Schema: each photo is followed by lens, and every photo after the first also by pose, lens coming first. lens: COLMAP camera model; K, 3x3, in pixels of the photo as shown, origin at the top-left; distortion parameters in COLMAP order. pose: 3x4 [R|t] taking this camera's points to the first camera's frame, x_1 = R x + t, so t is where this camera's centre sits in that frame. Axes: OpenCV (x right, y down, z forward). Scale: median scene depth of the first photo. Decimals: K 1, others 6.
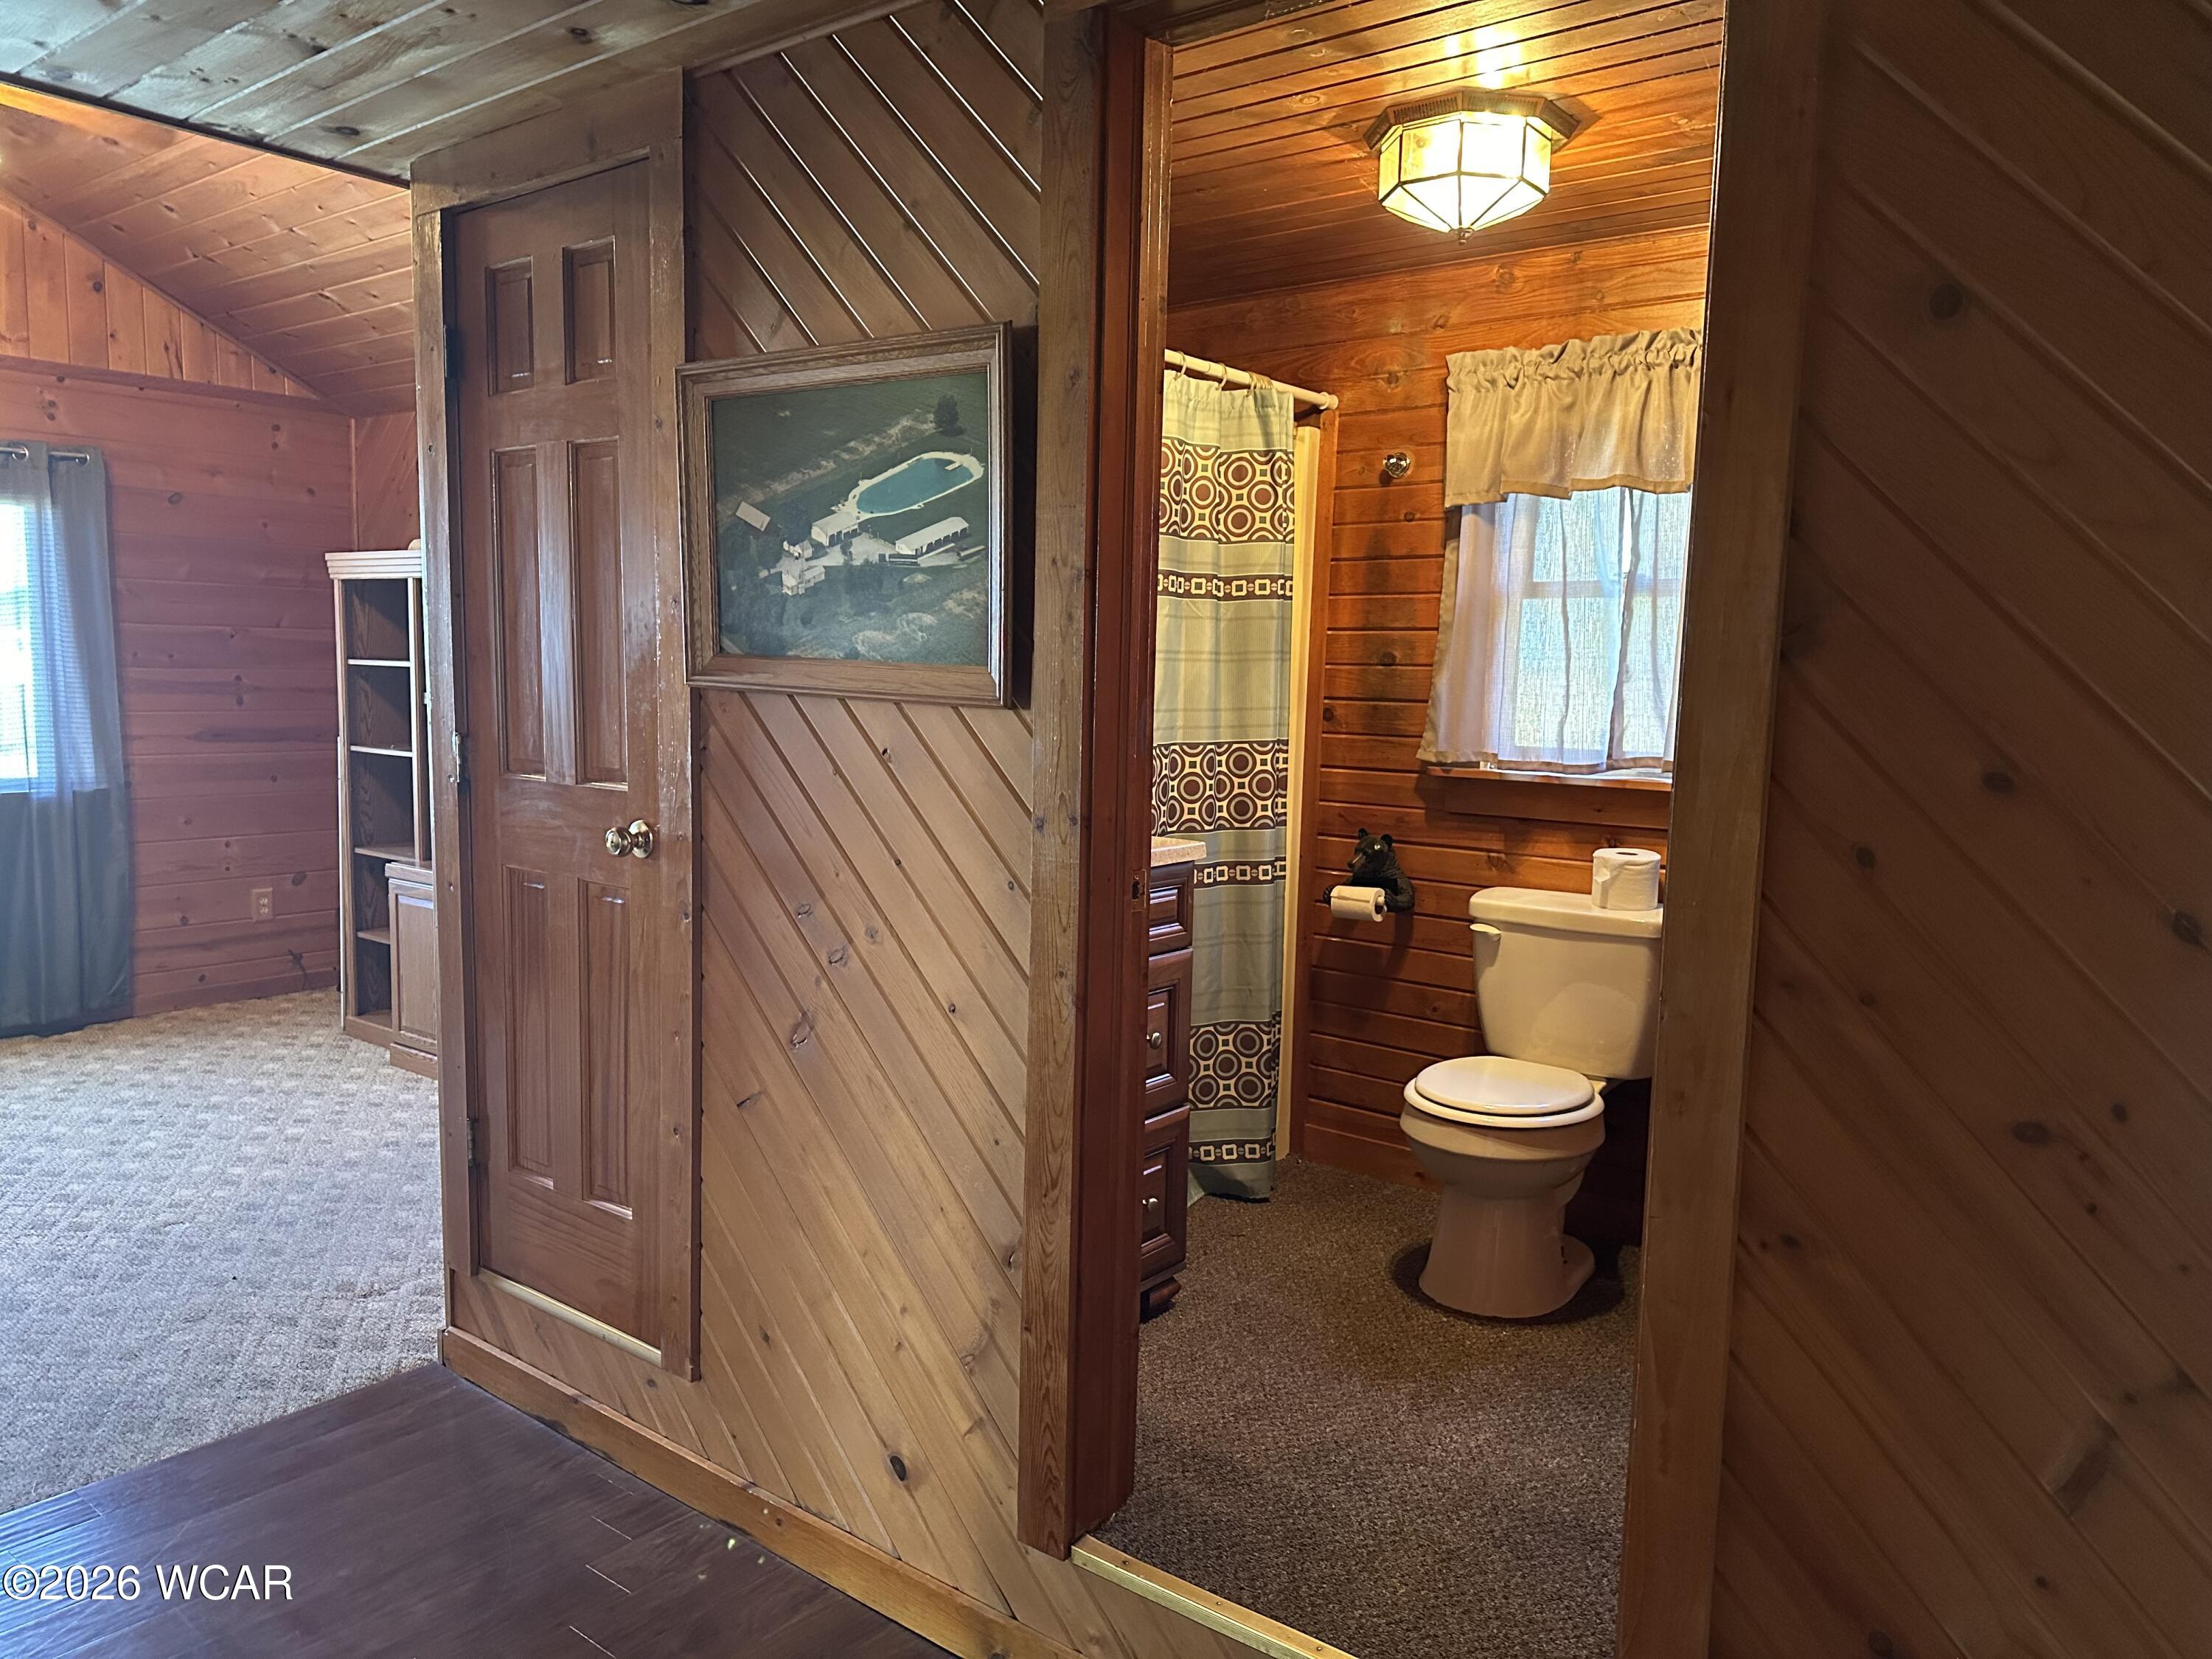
lens RADIAL K [[1587.5, 0, 1106.0], [0, 1587.5, 829.5], [0, 0, 1]] dist [0.055977, -0.048019]
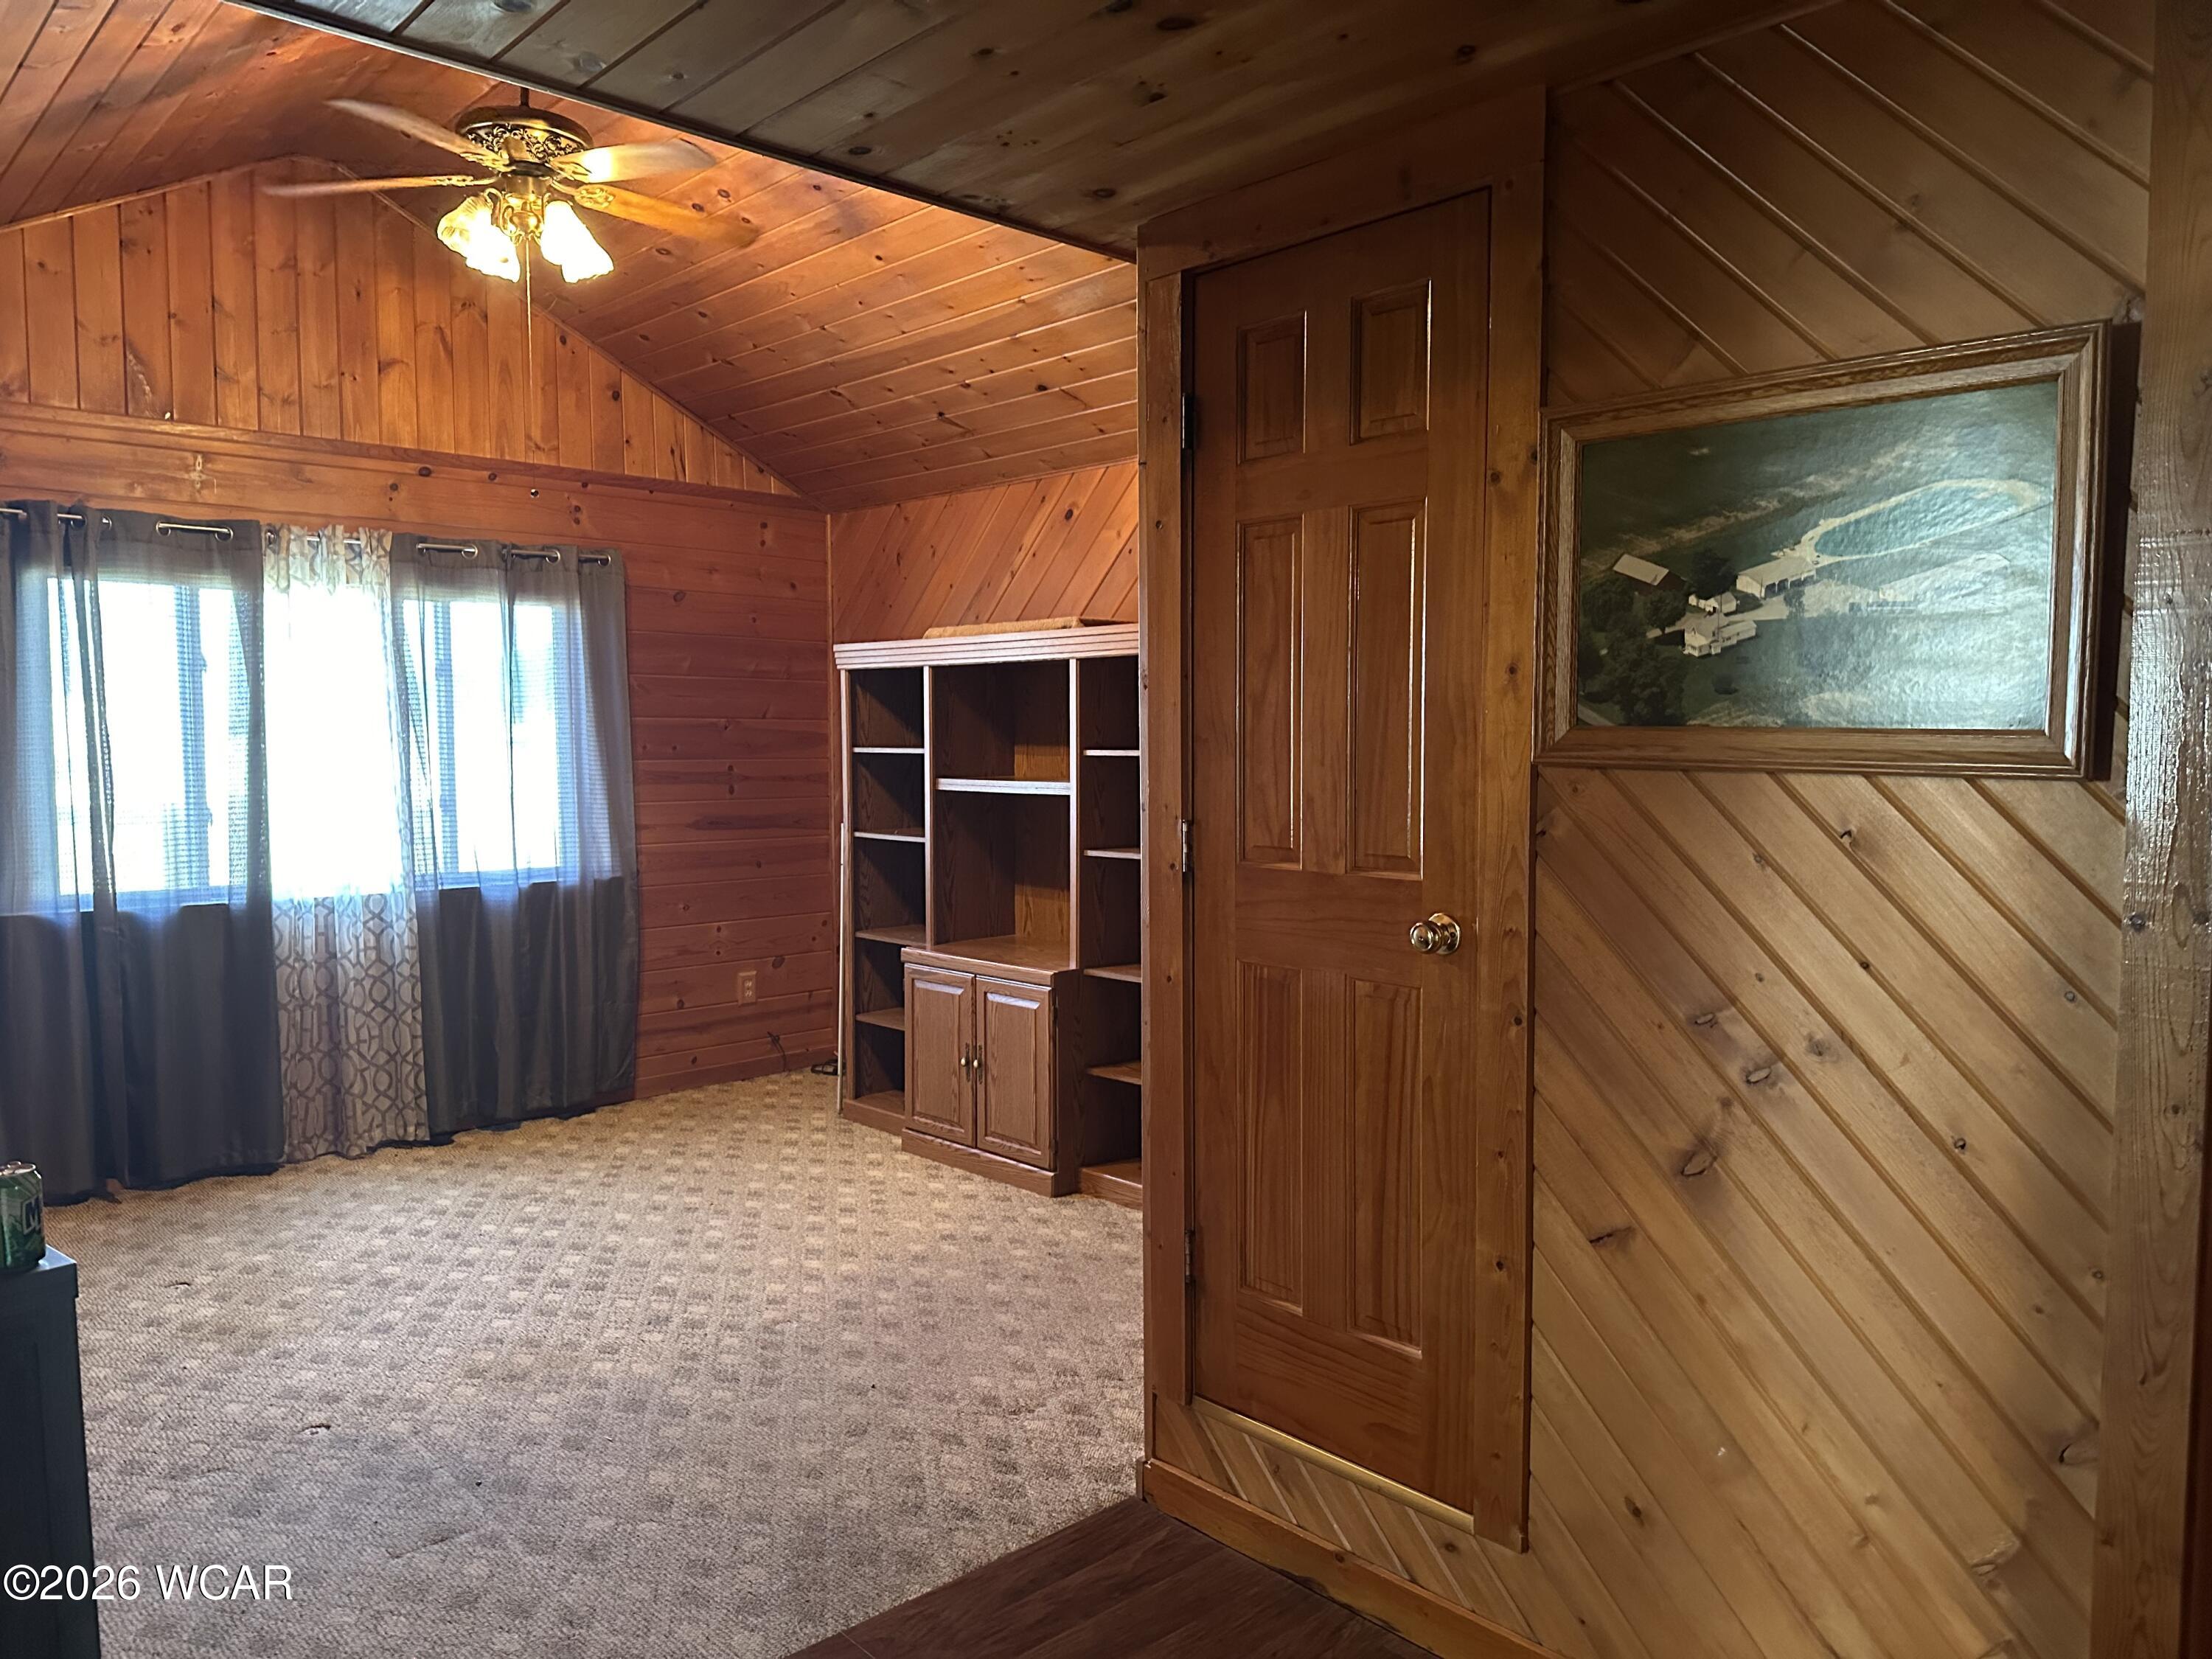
lens RADIAL K [[1544.3, 0, 1108.3], [0, 1544.3, 834.7], [0, 0, 1]] dist [0.161929, -0.289459]
pose [[0.990911, -0.013882, -0.133802, -0.204856], [0.008177, 0.999038, -0.043094, -0.007590], [0.134271, 0.041609, 0.990071, 0.054463]]
